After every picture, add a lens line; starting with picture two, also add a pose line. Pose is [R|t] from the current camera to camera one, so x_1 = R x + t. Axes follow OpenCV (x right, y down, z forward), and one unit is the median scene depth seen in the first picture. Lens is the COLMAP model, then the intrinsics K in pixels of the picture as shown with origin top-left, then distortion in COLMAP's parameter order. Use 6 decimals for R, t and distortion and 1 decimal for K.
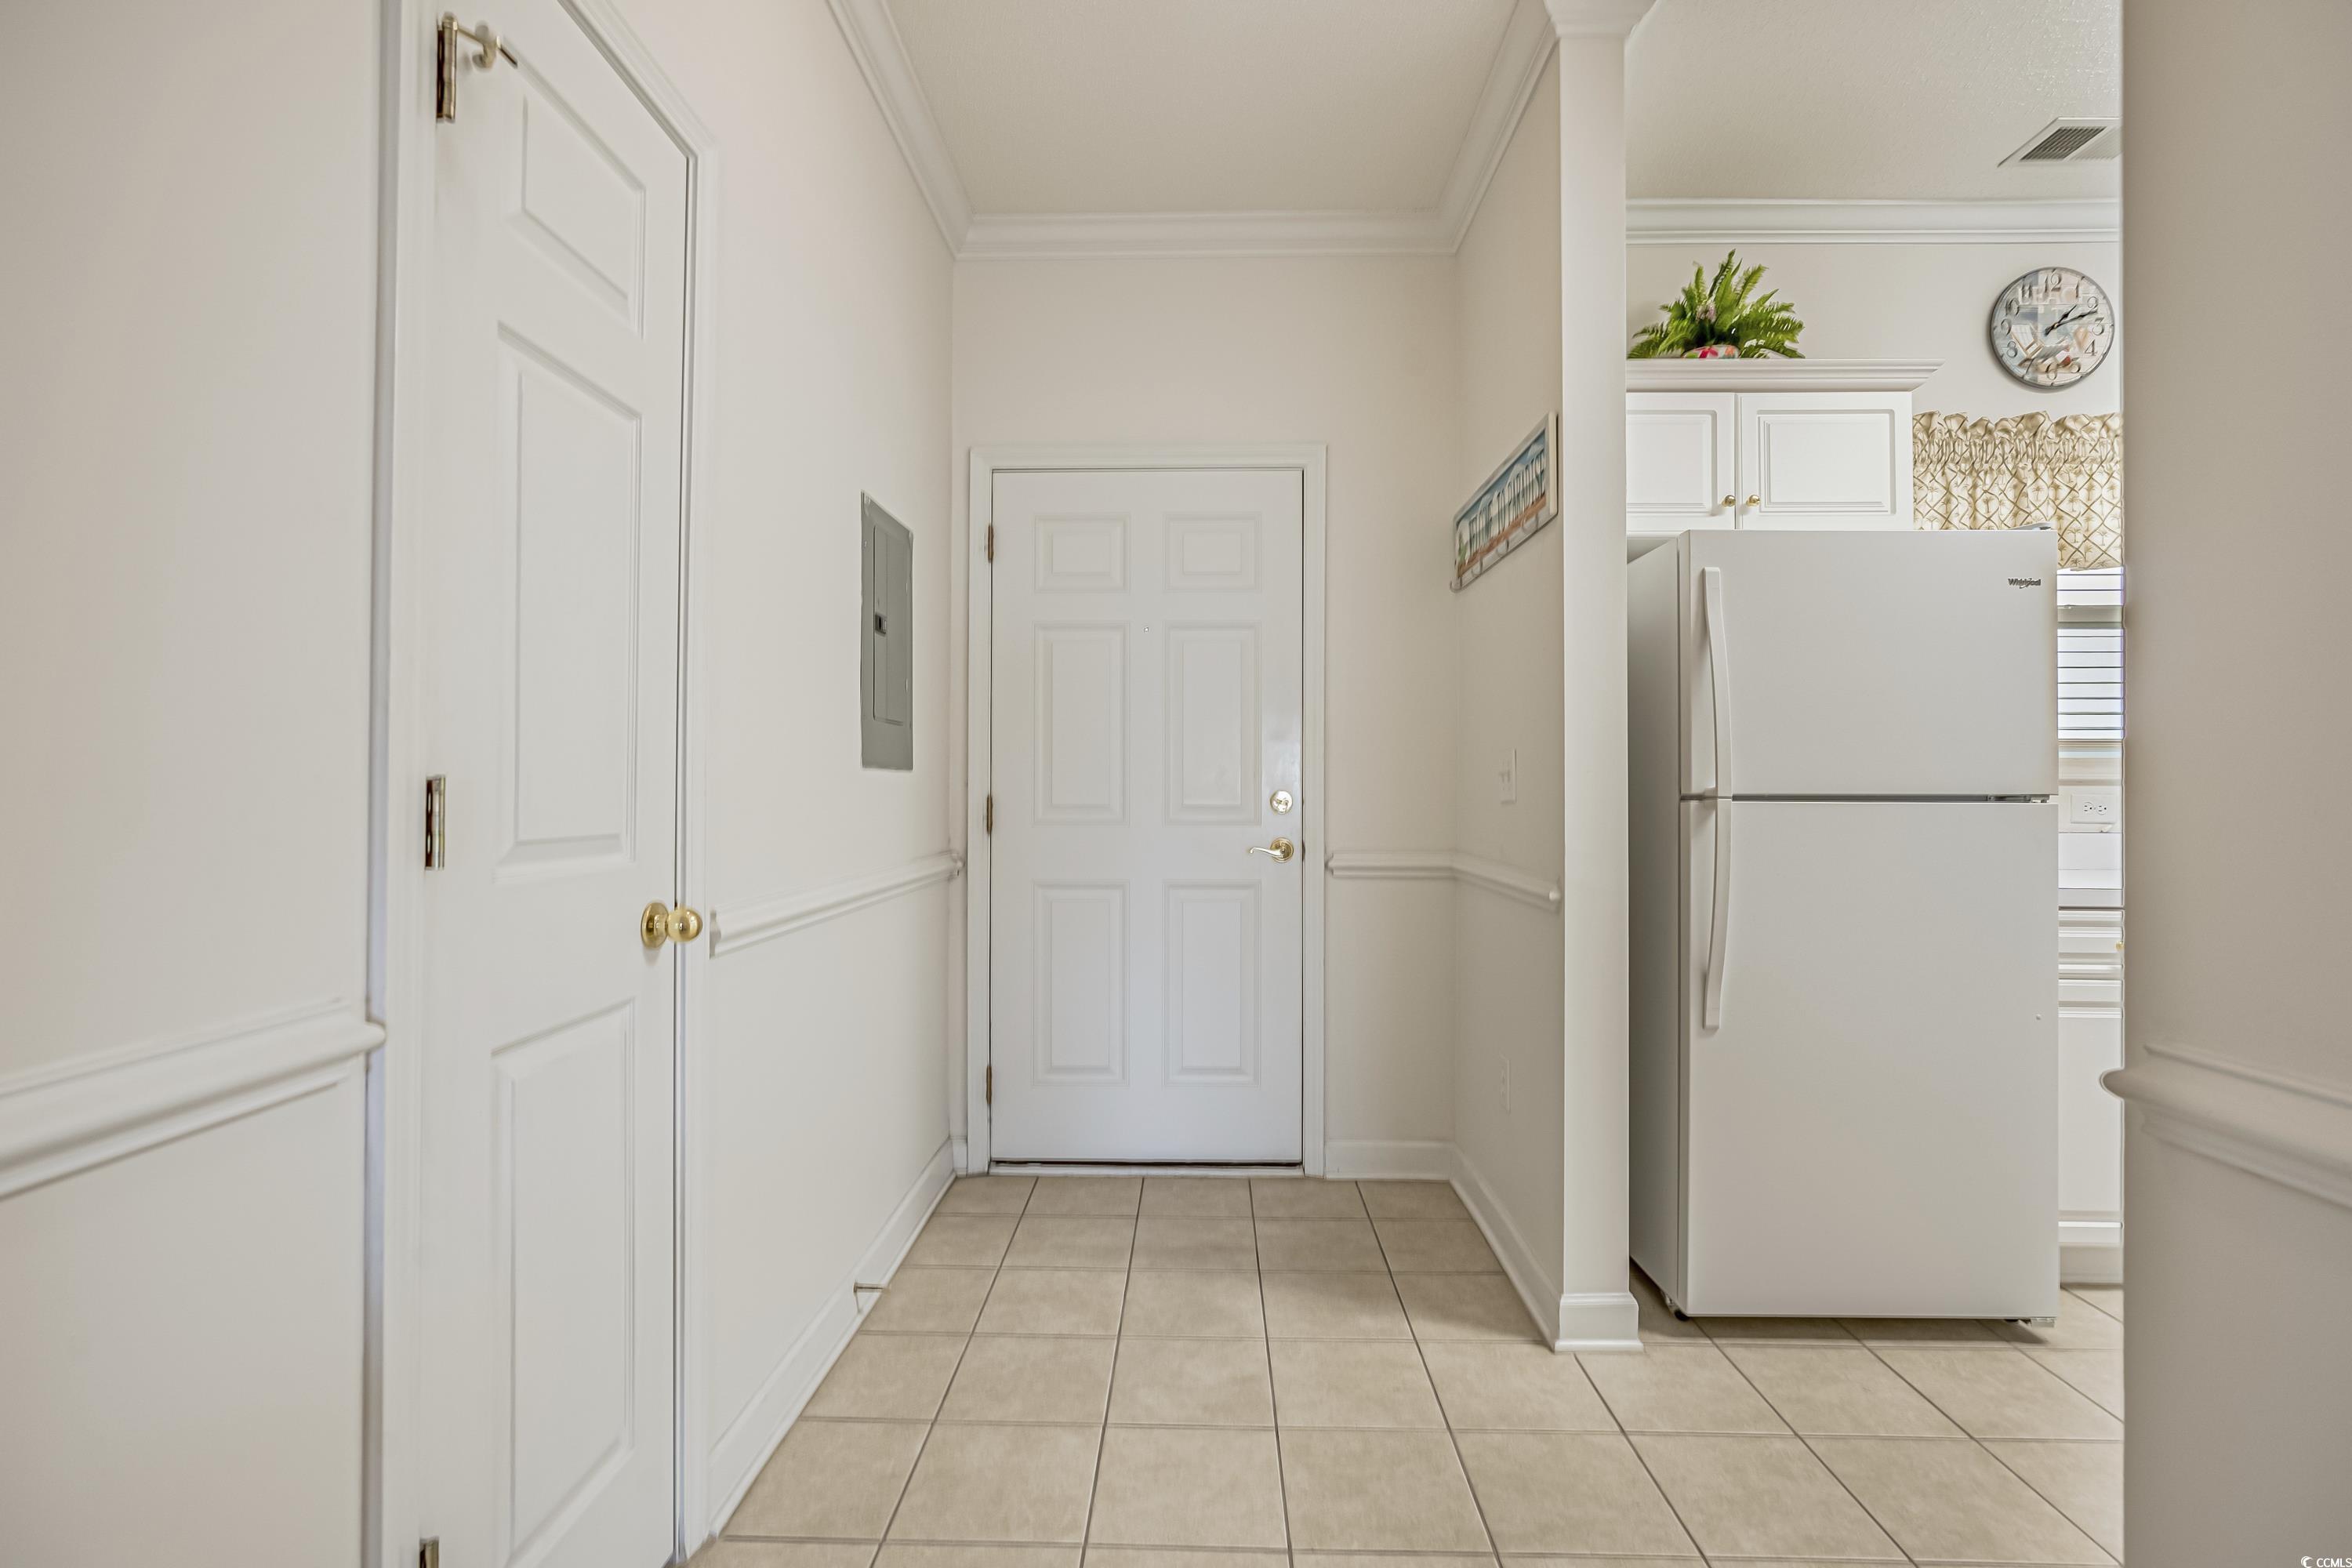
lens RADIAL K [[1067.1, 0, 1177.9], [0, 1067.1, 785.7], [0, 0, 1]] dist [-0.018212, 0.007456]
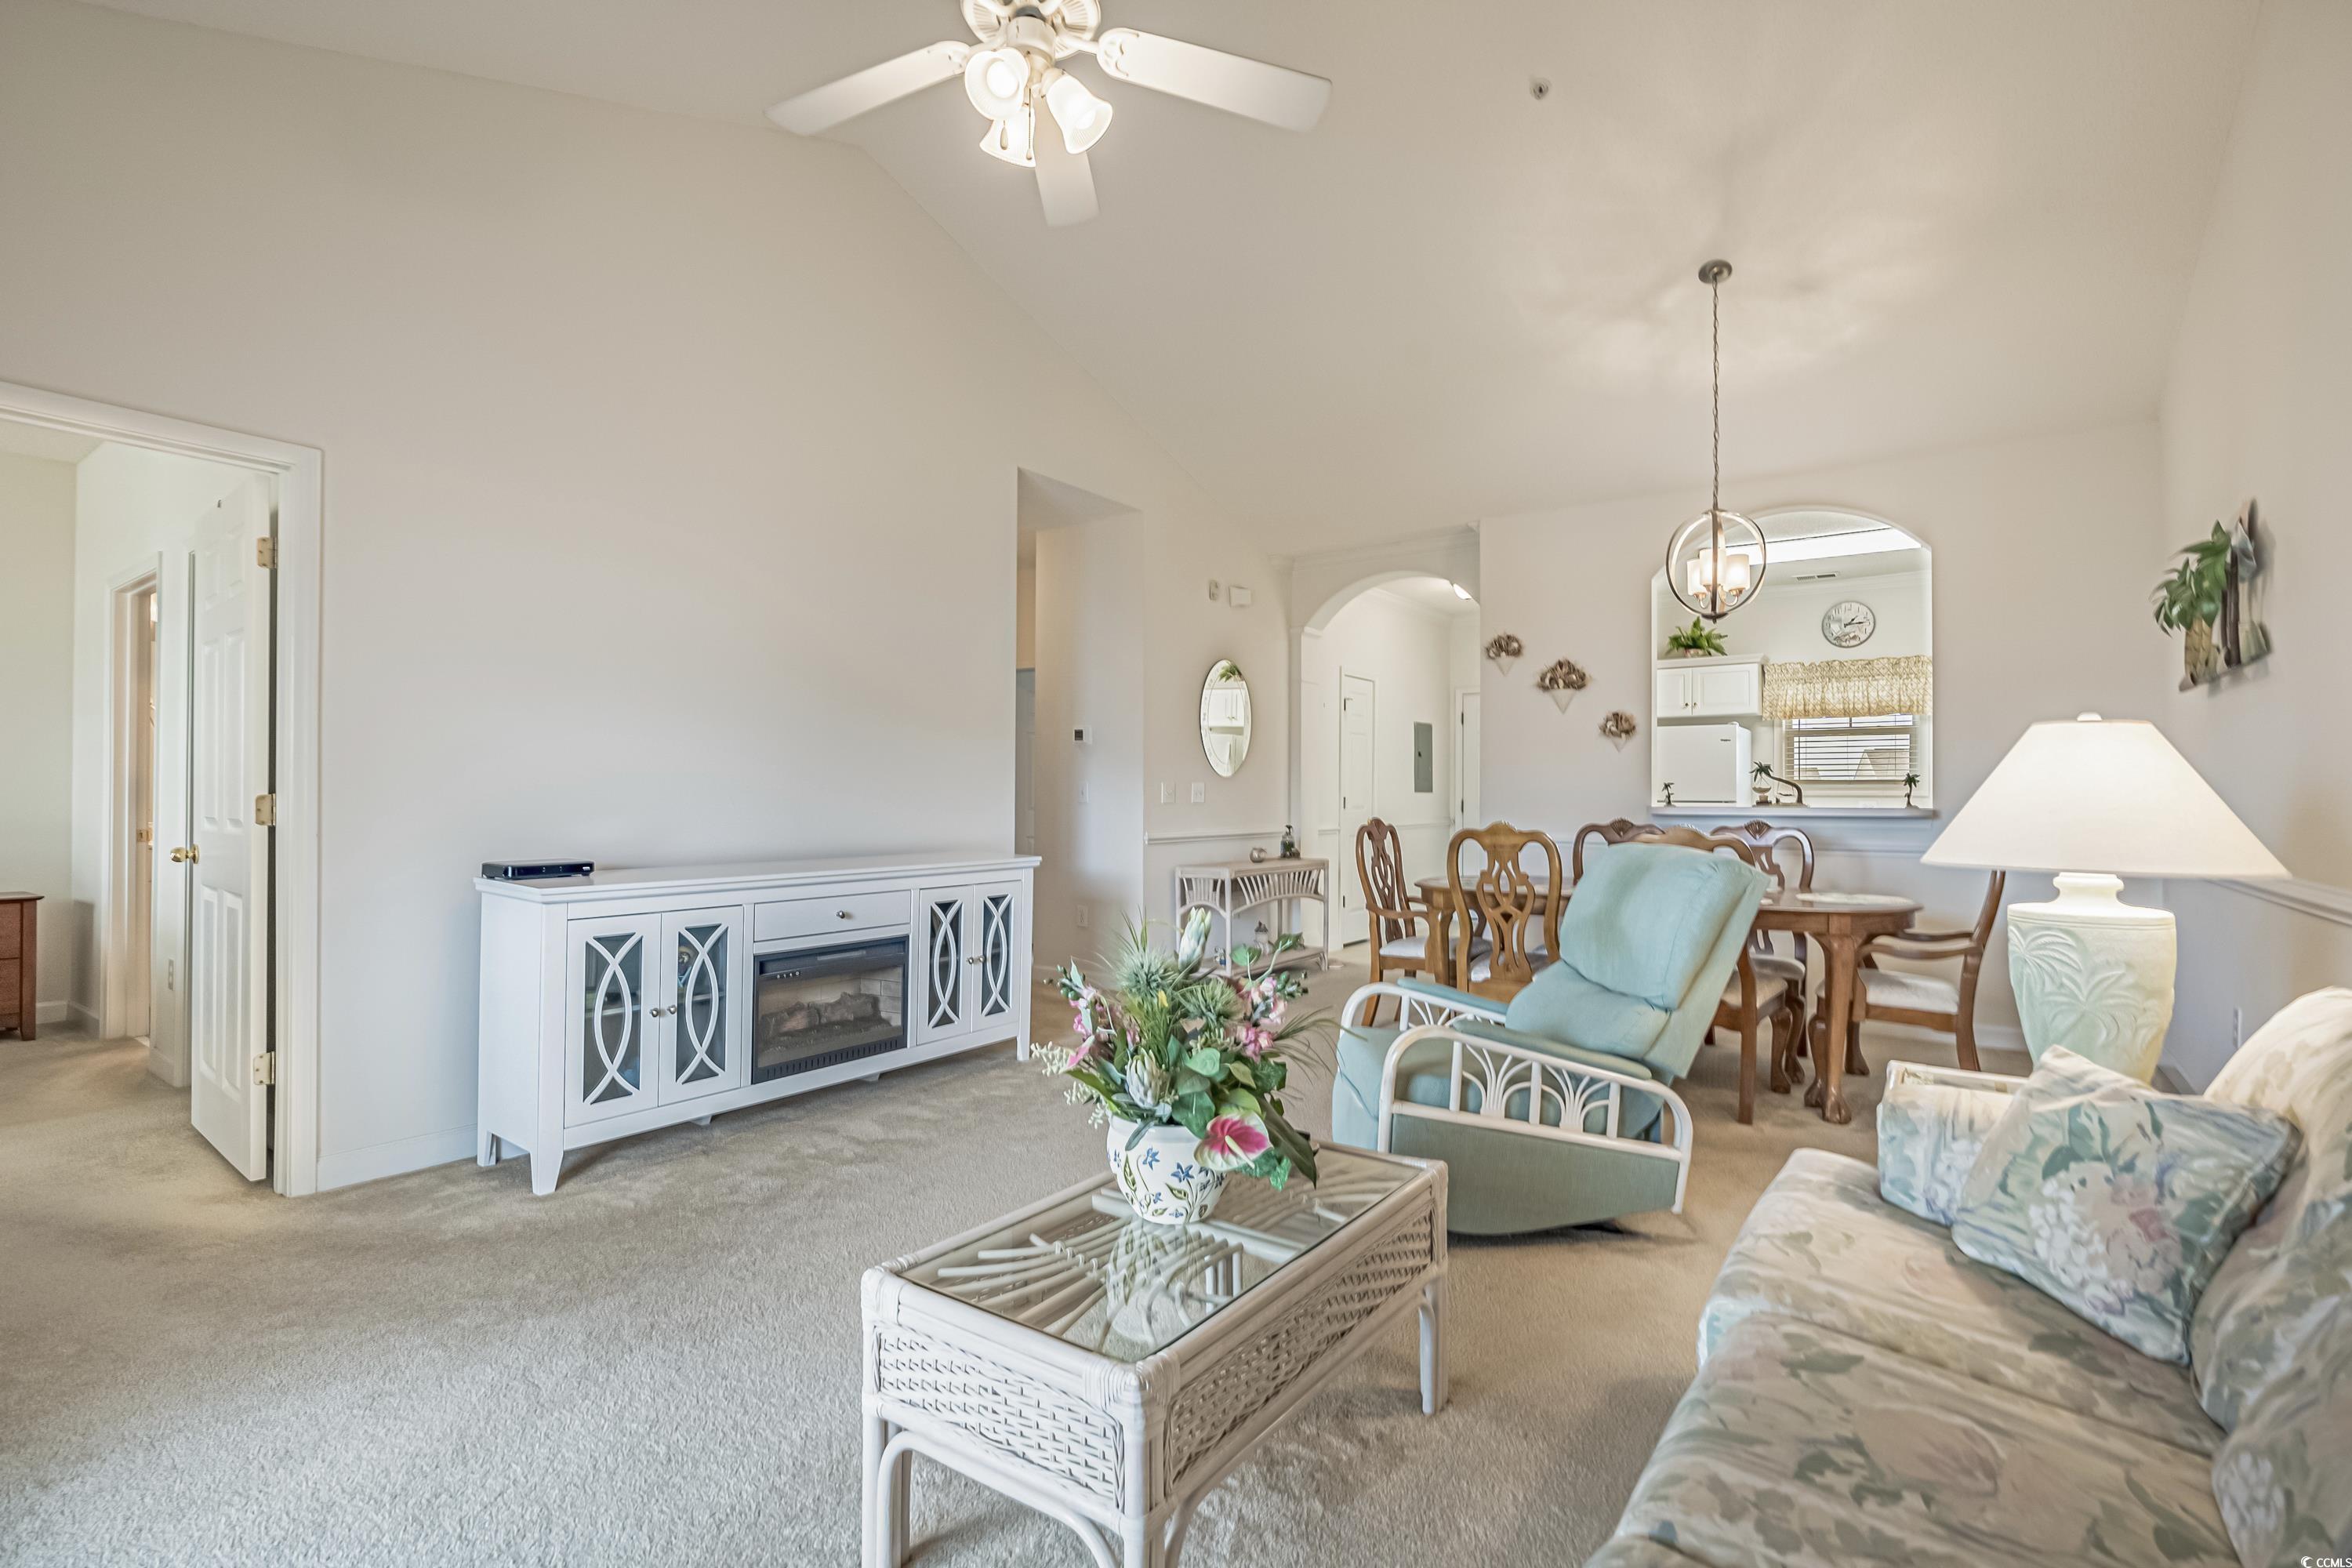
lens RADIAL K [[1082.7, 0, 1187.3], [0, 1082.7, 789.6], [0, 0, 1]] dist [-0.003160, -0.000038]
pose [[0.831216, -0.002475, -0.555944, 0.979685], [-0.000245, 0.999988, -0.004818, -0.009783], [0.555949, 0.004141, 0.831206, -2.215786]]
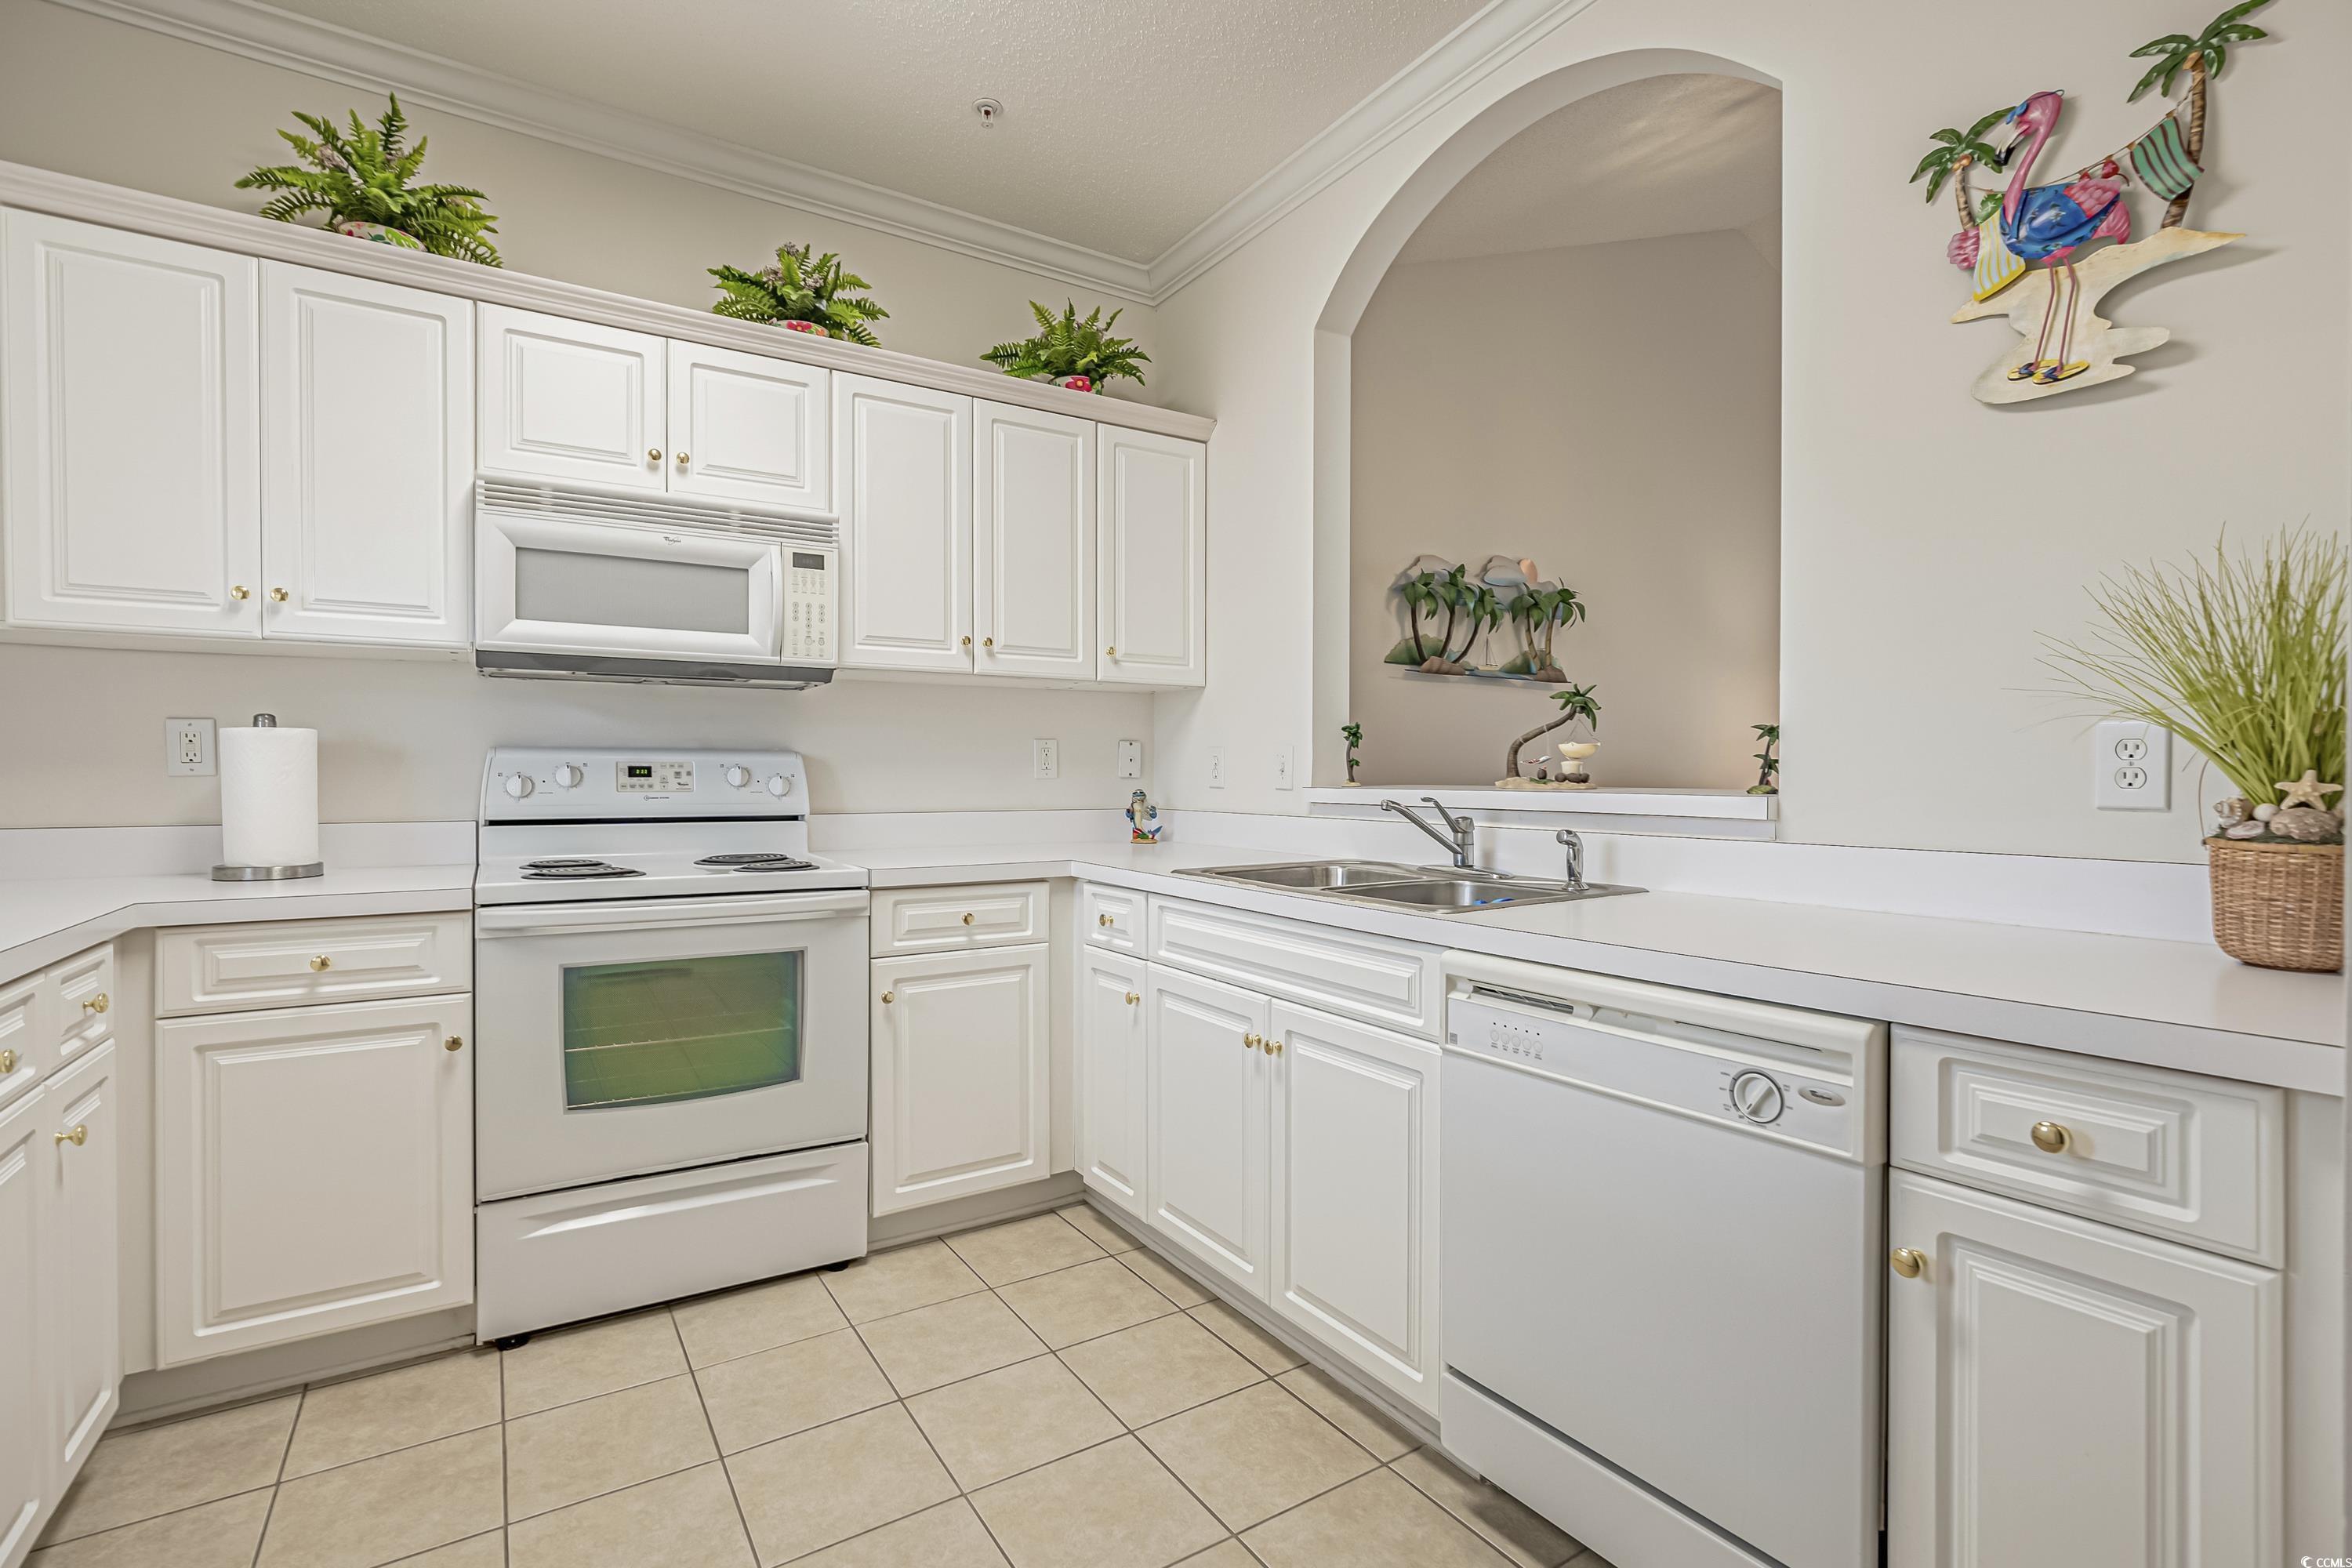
lens RADIAL K [[1077.5, 0, 1179.8], [0, 1077.5, 784.7], [0, 0, 1]] dist [-0.019879, 0.009004]
pose [[-0.565137, -0.010756, 0.824927, 0.250493], [-0.006300, 0.999942, 0.008722, 0.003144], [-0.824973, -0.000268, -0.565172, 0.652635]]
